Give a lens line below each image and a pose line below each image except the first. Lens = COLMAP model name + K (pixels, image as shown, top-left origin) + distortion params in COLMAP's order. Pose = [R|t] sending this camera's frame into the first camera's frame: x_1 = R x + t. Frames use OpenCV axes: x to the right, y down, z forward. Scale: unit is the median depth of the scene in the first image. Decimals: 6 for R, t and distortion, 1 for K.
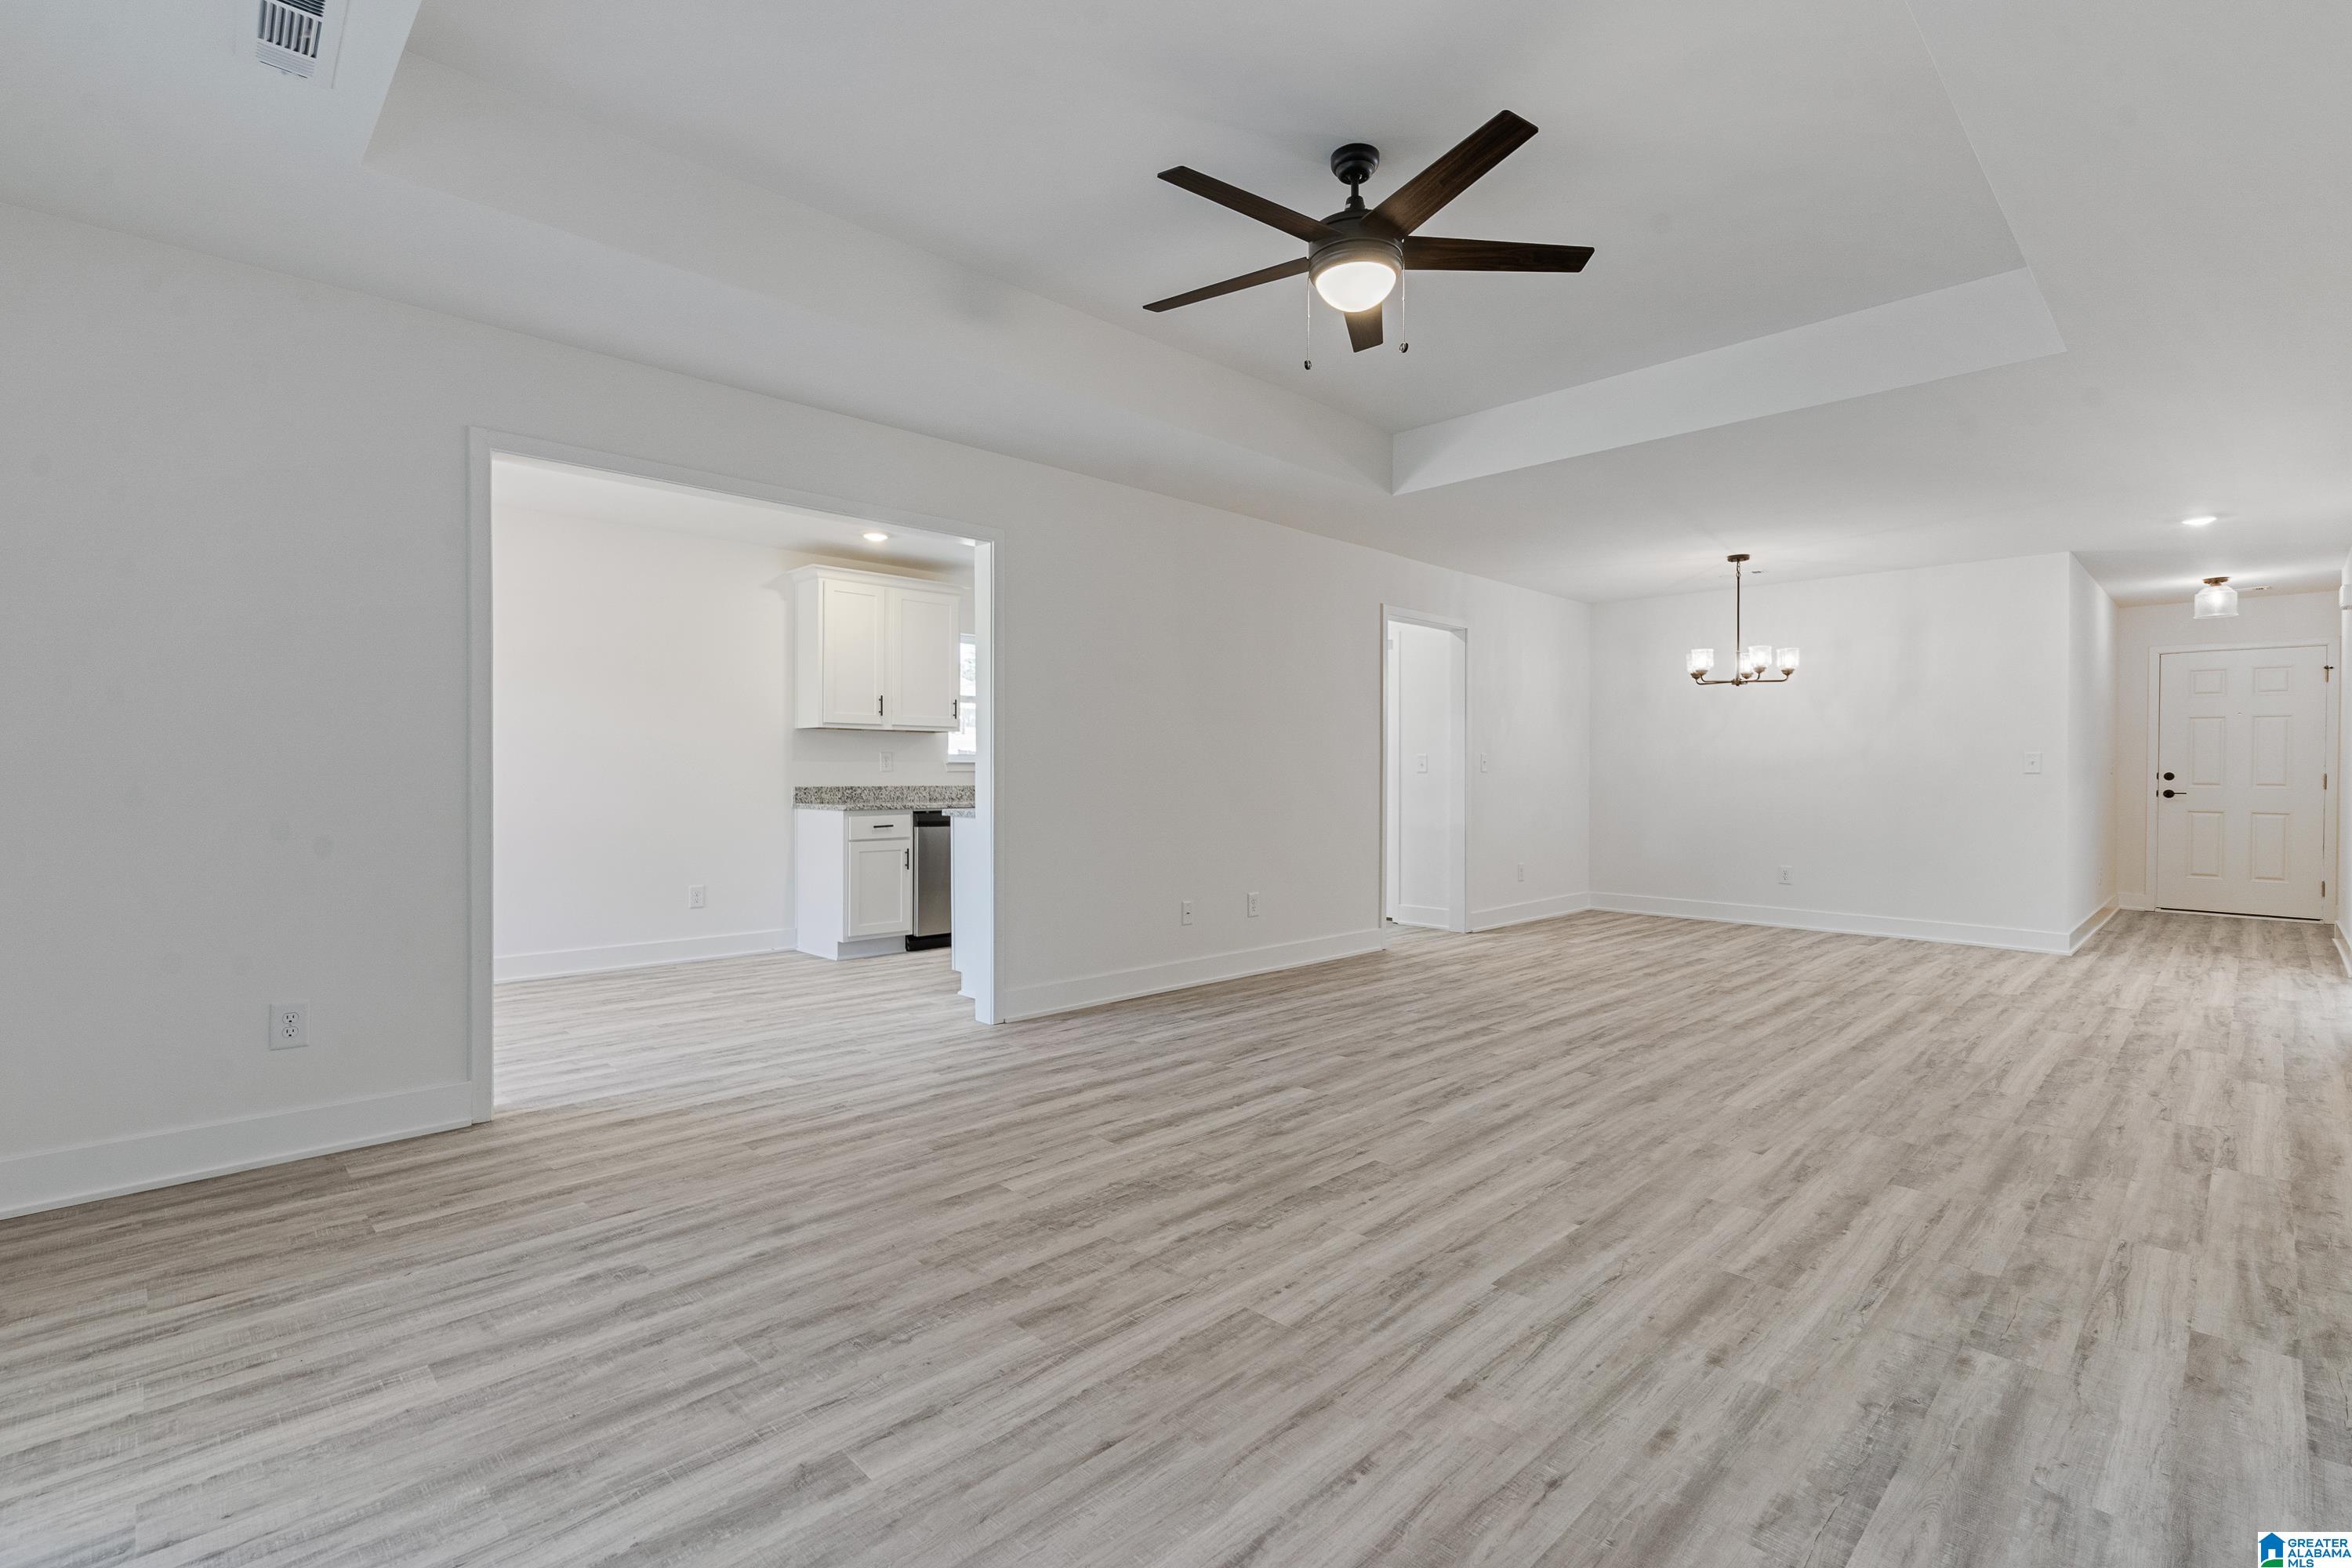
lens RADIAL K [[1060.2, 0, 1161.9], [0, 1060.2, 782.4], [0, 0, 1]] dist [-0.002094, -0.000276]
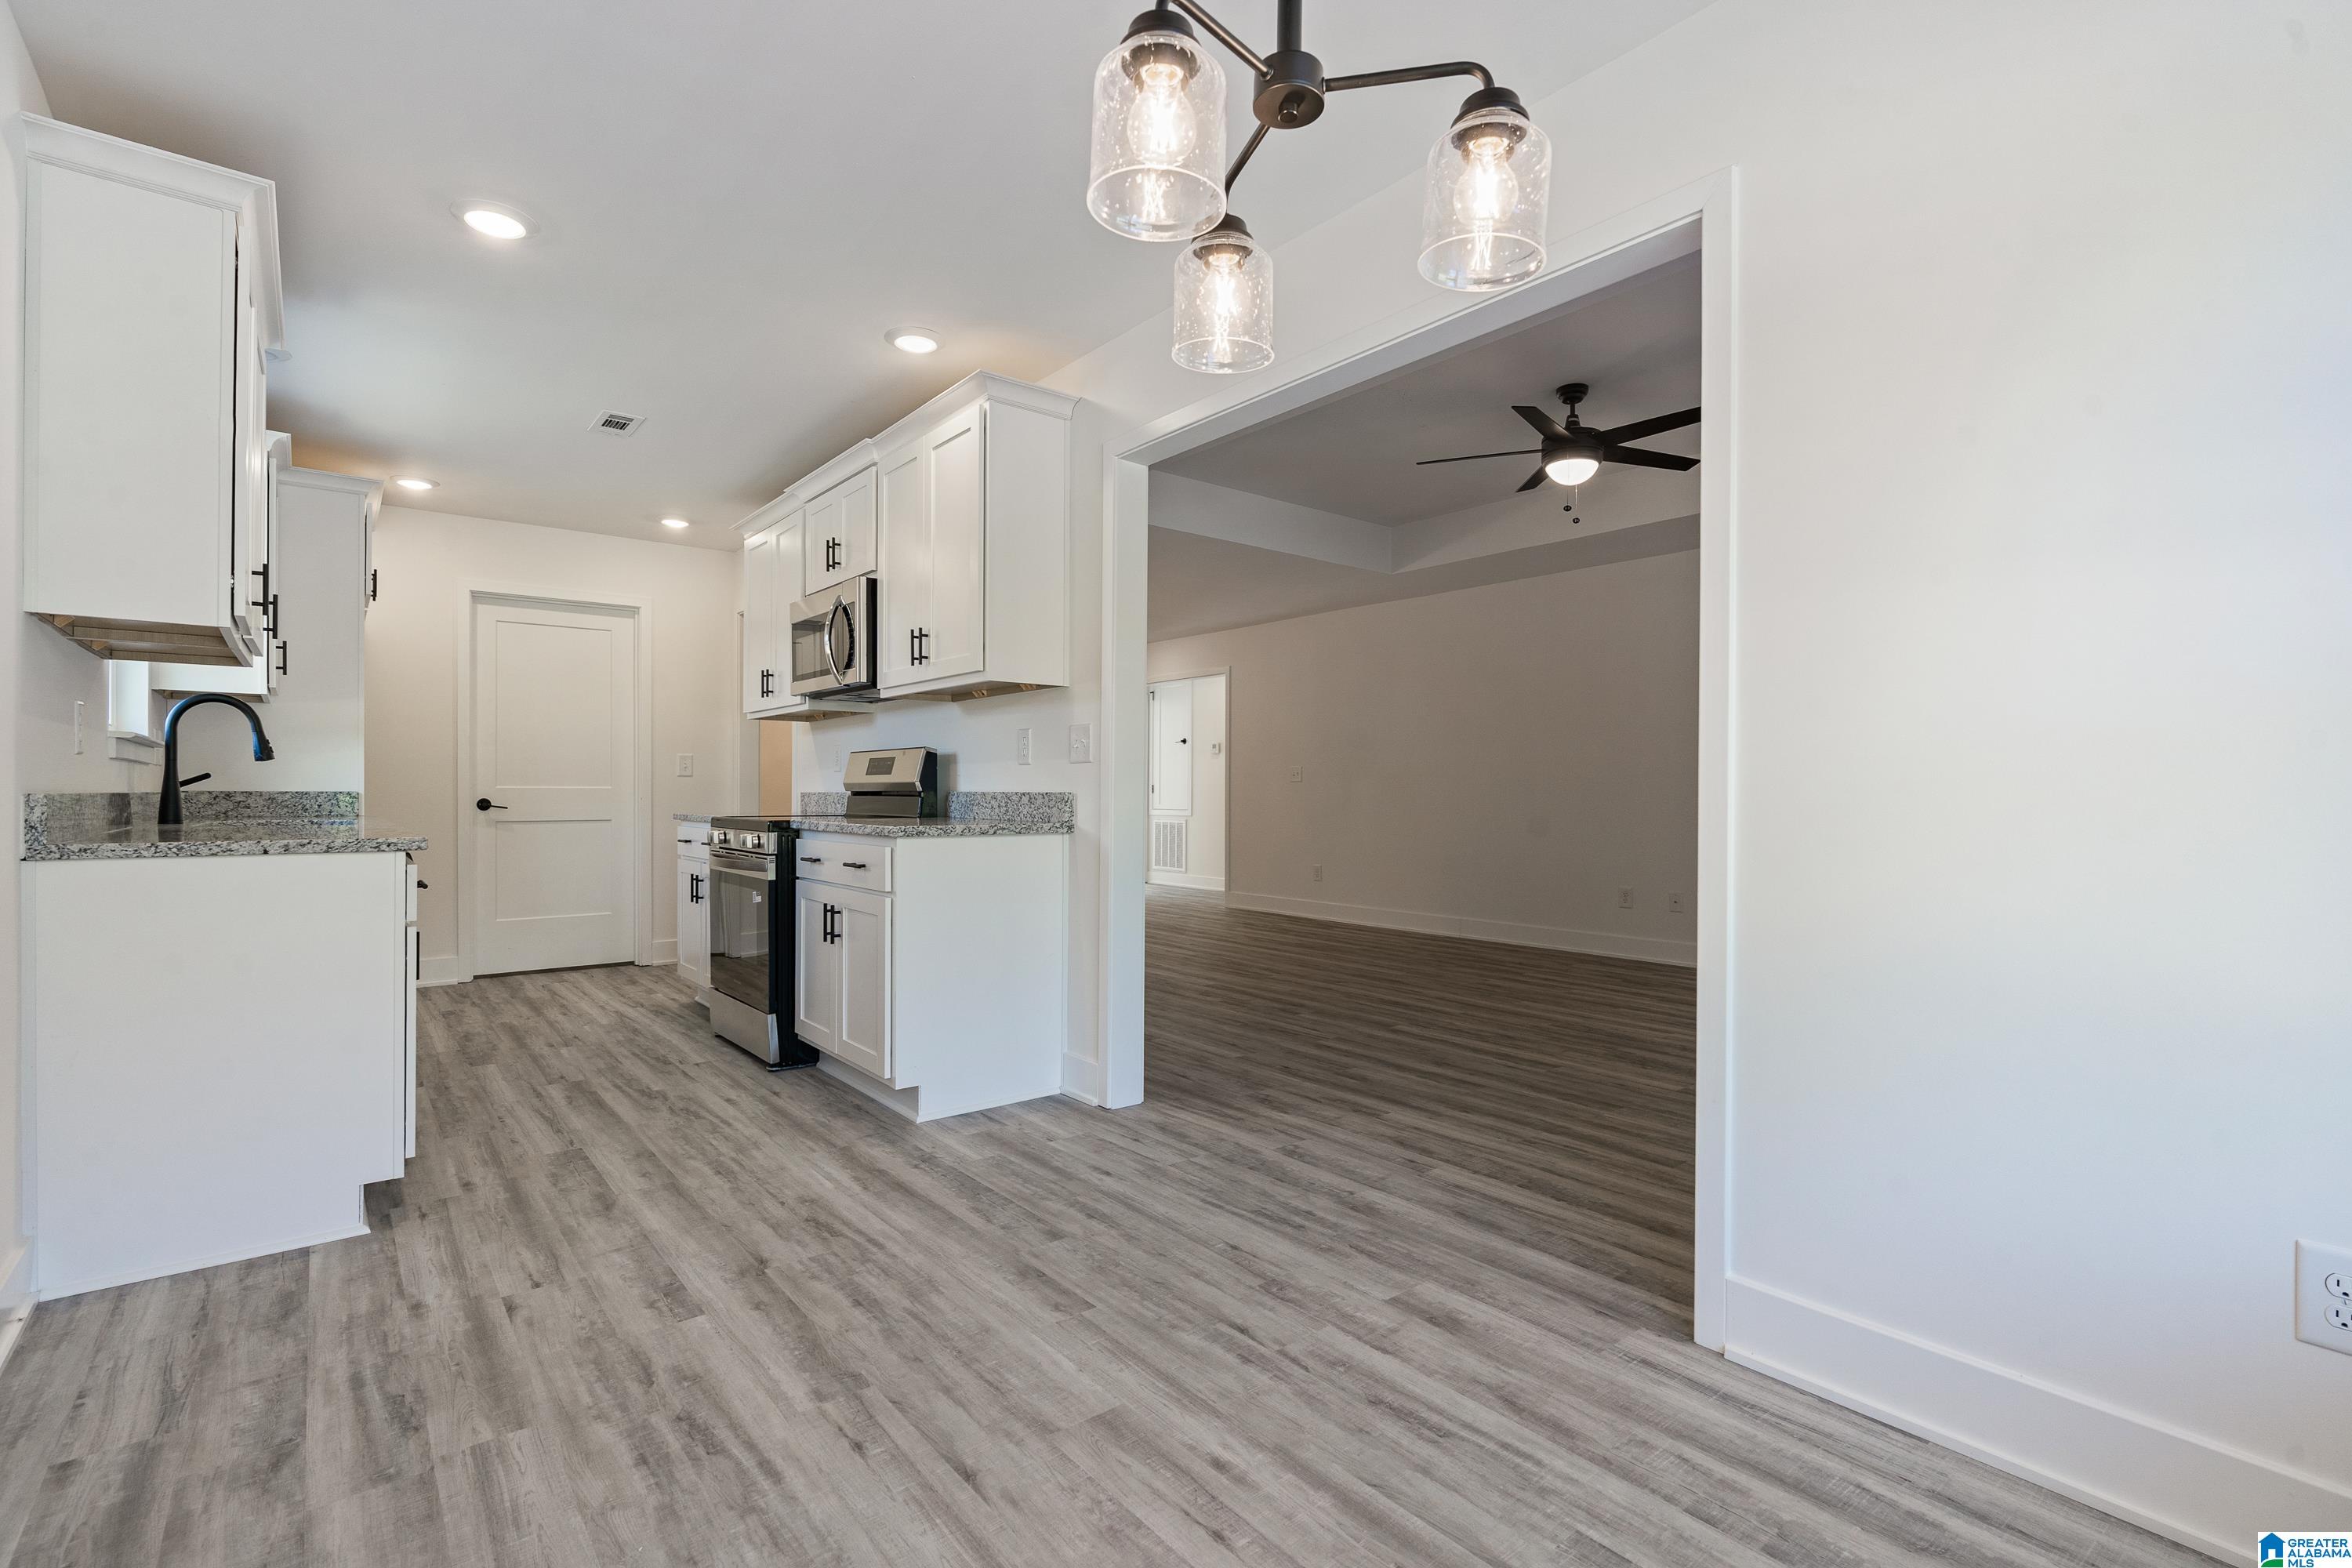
lens RADIAL K [[1060.2, 0, 1159.0], [0, 1060.2, 788.3], [0, 0, 1]] dist [-0.002094, -0.000276]
pose [[0.086000, 0.002085, 0.996293, -1.168926], [-0.008880, 0.999960, -0.001327, 0.000041], [-0.996256, -0.008733, 0.086015, 1.156321]]
